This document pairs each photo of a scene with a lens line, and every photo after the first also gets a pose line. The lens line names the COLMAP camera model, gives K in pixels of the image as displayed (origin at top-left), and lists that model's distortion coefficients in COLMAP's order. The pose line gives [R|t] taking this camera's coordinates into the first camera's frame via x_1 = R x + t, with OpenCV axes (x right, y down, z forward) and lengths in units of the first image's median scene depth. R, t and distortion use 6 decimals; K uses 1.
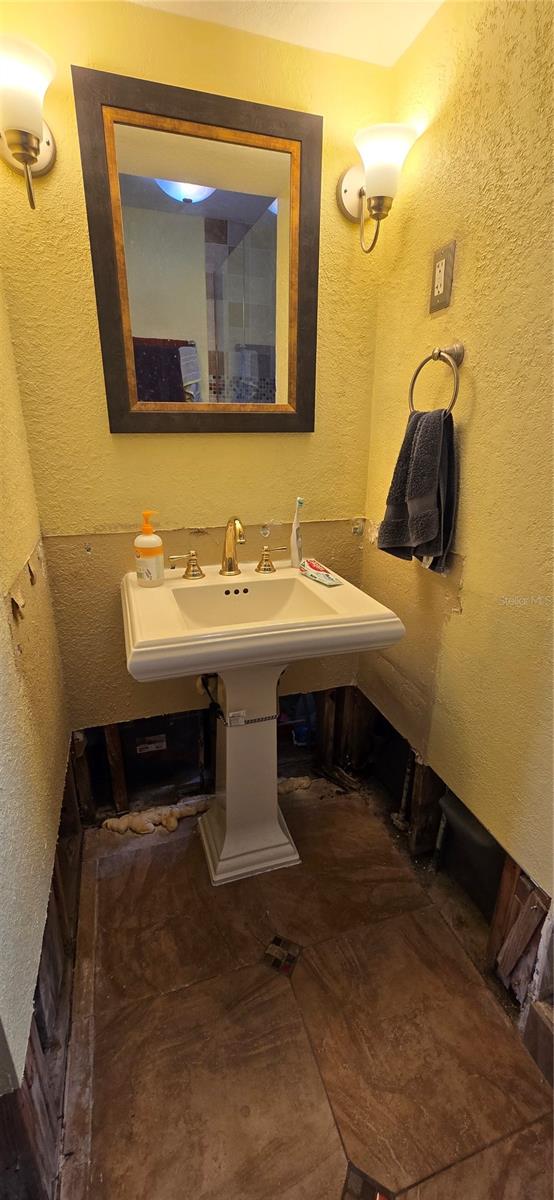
lens RADIAL K [[483.9, 0, 275.3], [0, 483.9, 599.4], [0, 0, 1]] dist [-0.002272, 0.000391]
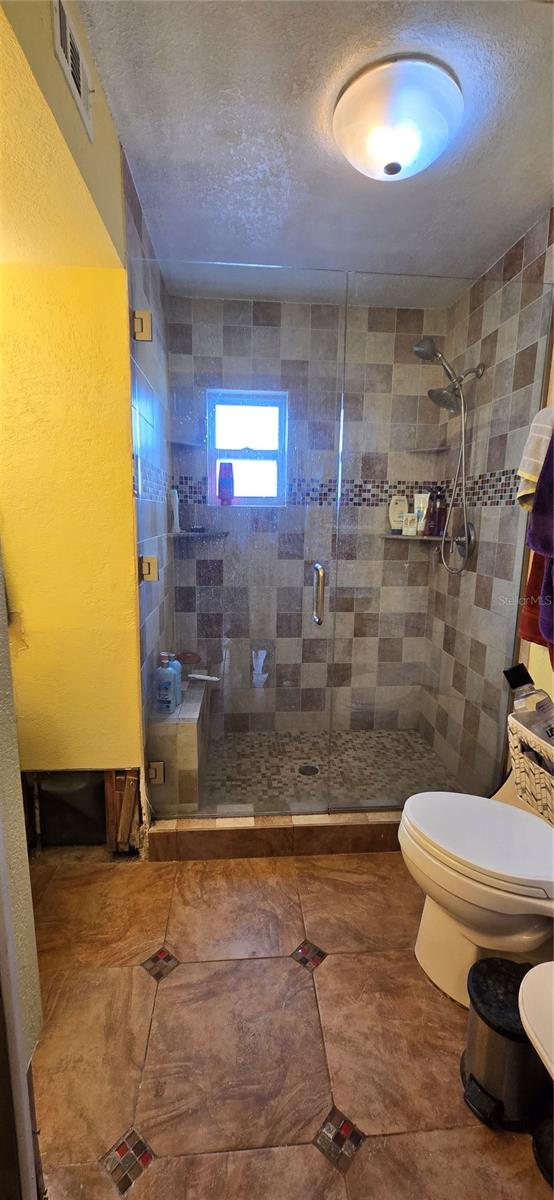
lens RADIAL K [[483.9, 0, 277.9], [0, 483.9, 599.6], [0, 0, 1]] dist [-0.002272, 0.000391]
pose [[0.226289, -0.173139, 0.958549, -1.000859], [0.308415, 0.946181, 0.098096, -0.027905], [-0.923945, 0.273432, 0.267509, -0.195475]]
